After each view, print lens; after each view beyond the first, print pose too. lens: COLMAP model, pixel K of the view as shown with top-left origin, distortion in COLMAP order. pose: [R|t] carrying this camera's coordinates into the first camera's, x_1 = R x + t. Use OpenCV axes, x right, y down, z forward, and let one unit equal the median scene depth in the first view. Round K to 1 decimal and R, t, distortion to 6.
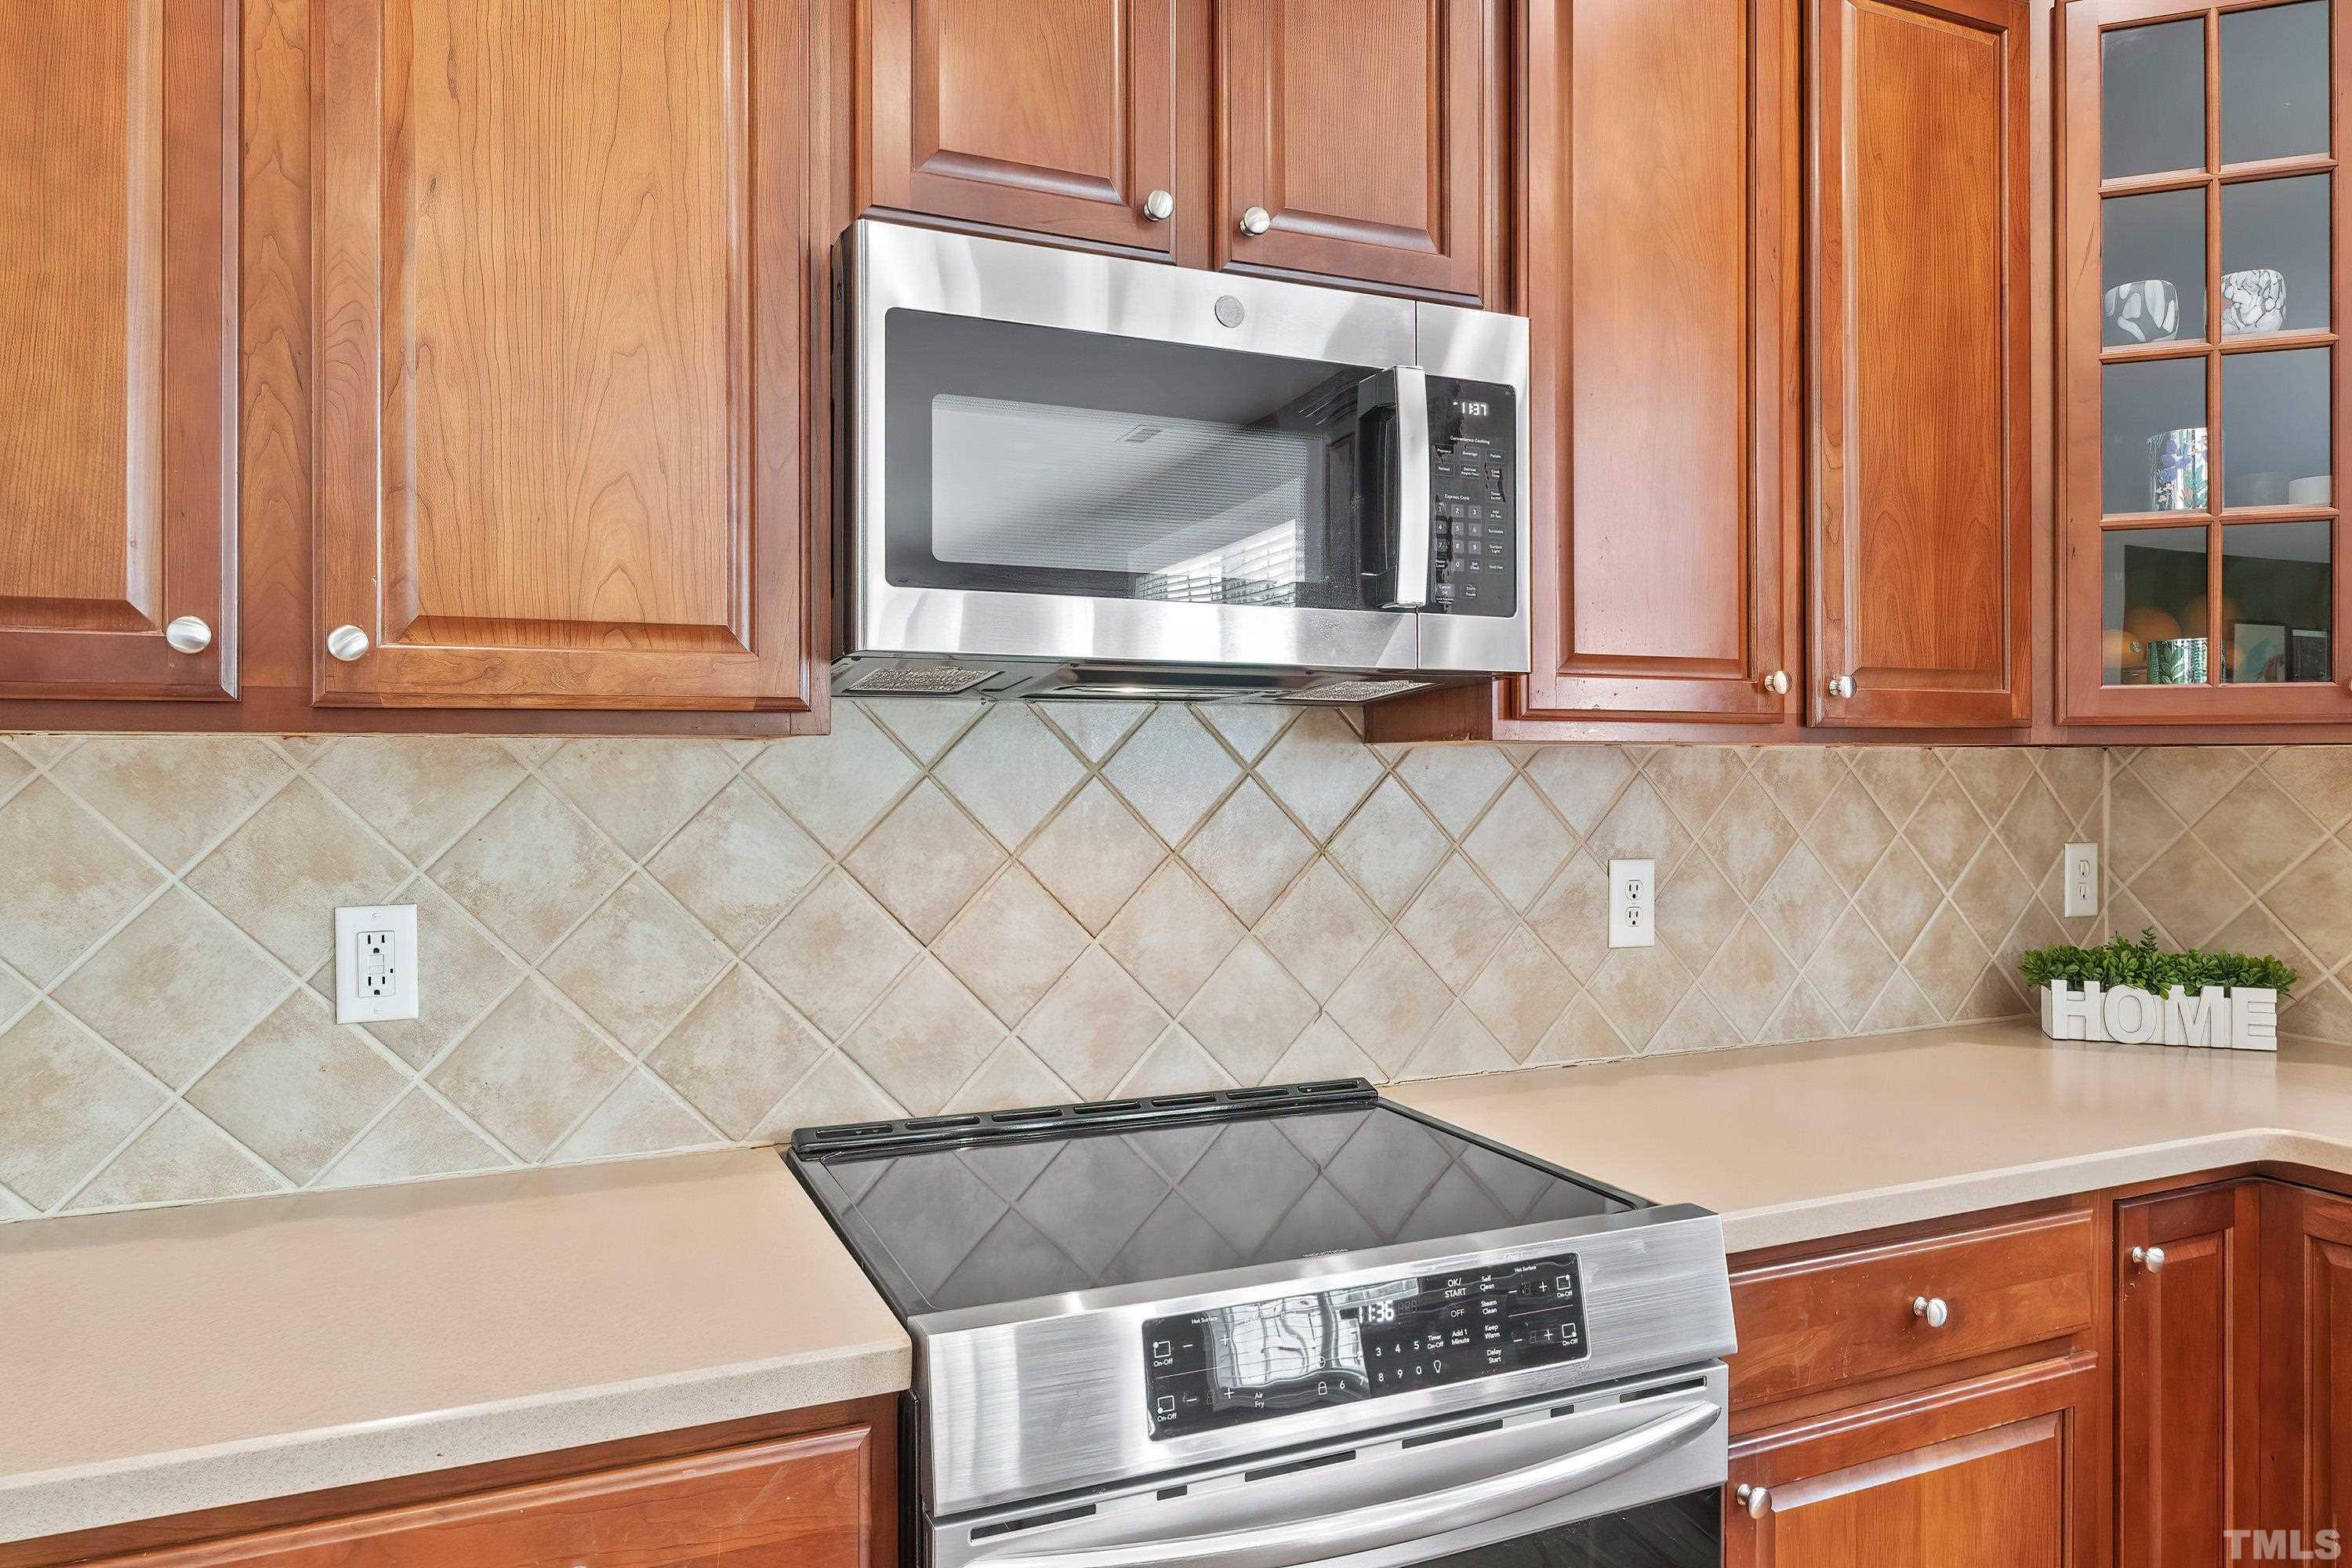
lens RADIAL K [[1483.5, 0, 1167.8], [0, 1483.5, 769.6], [0, 0, 1]] dist [-0.011631, -0.000430]
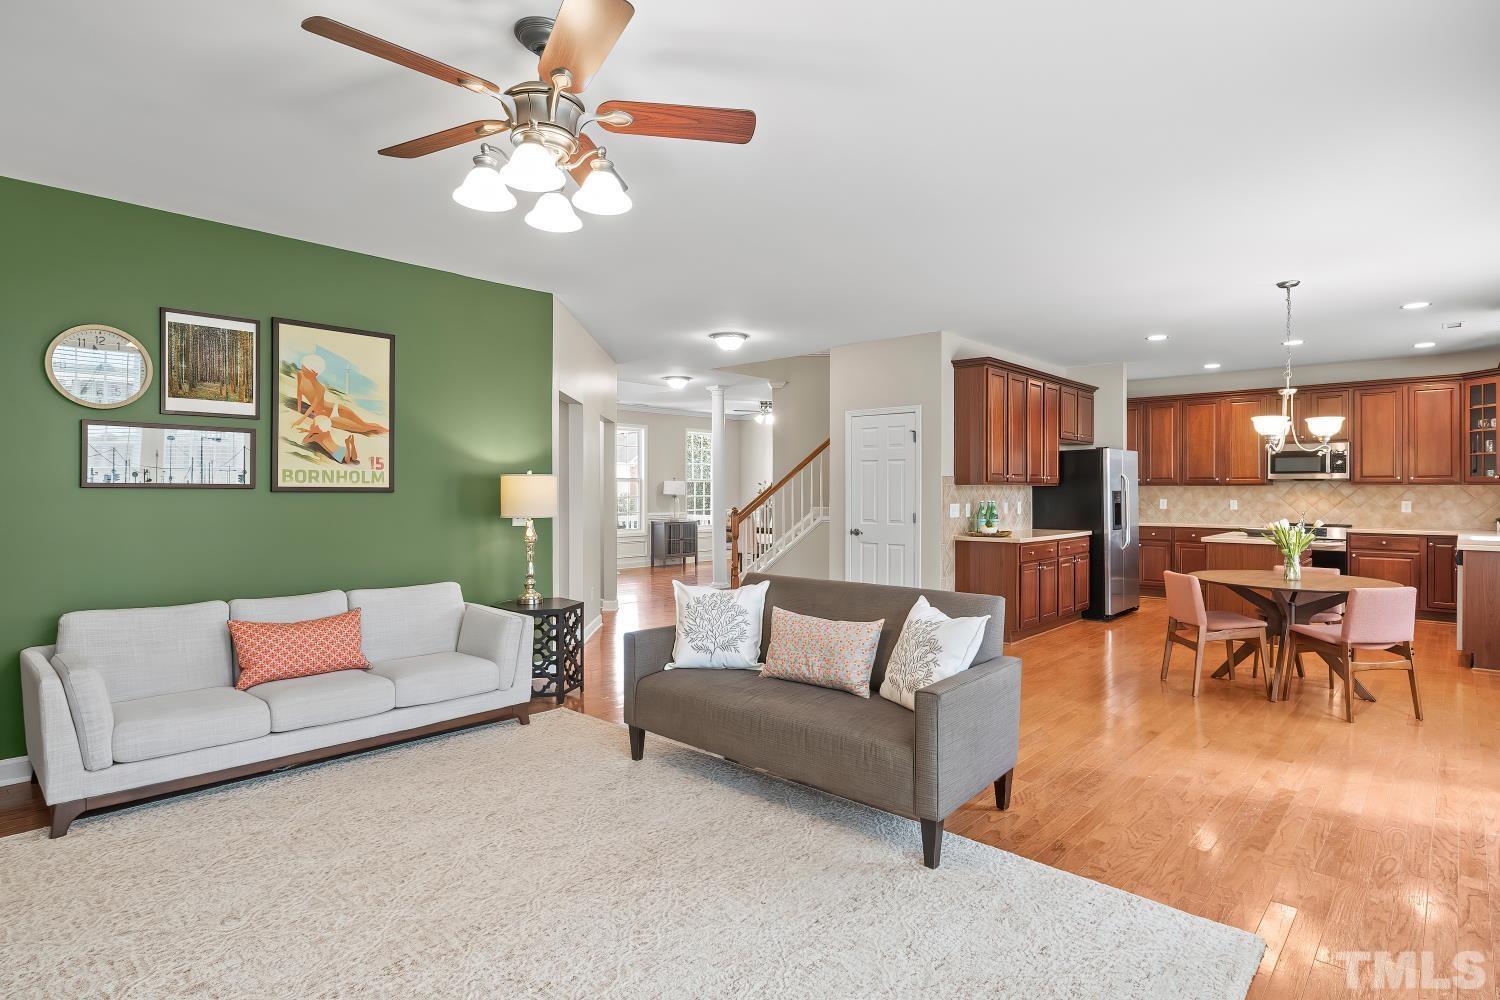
lens RADIAL K [[759.4, 0, 764.9], [0, 759.4, 495.4], [0, 0, 1]] dist [-0.010067, 0.000403]
pose [[0.399321, 0.007530, -0.916780, 3.065256], [-0.003758, 0.999971, 0.006577, 0.025754], [0.916803, 0.000819, 0.399338, -4.232594]]
